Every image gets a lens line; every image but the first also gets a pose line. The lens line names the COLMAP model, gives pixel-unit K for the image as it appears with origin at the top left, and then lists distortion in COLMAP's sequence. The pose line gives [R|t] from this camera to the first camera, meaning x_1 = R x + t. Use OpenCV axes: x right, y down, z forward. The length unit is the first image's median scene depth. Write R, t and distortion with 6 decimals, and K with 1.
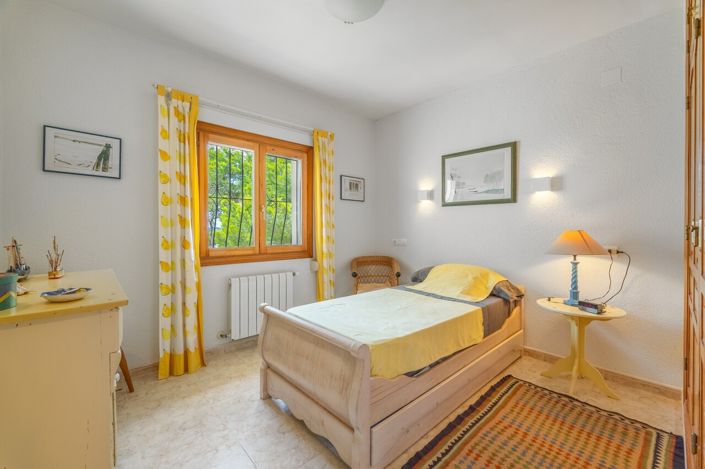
lens RADIAL K [[305.4, 0, 352.5], [0, 305.4, 234.5], [0, 0, 1]] dist [0.000301, -0.000002]
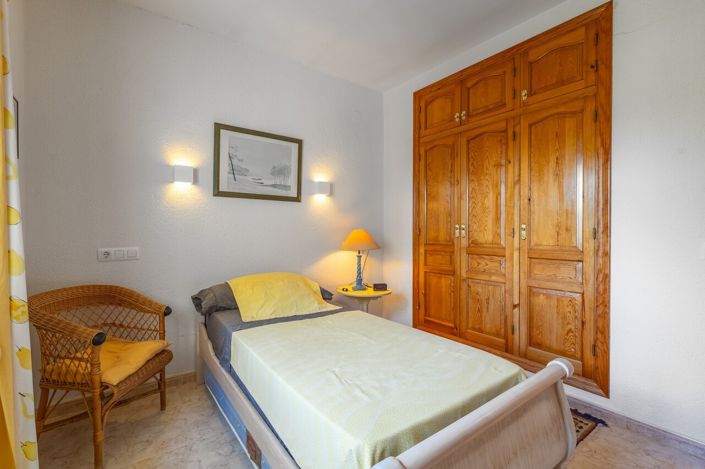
lens RADIAL K [[305.4, 0, 352.5], [0, 305.4, 234.5], [0, 0, 1]] dist [0.000301, -0.000002]
pose [[0.120619, -0.015774, 0.992574, -0.415978], [0.015495, 0.999782, 0.014005, -0.010996], [-0.992578, 0.013690, 0.120837, 0.705743]]
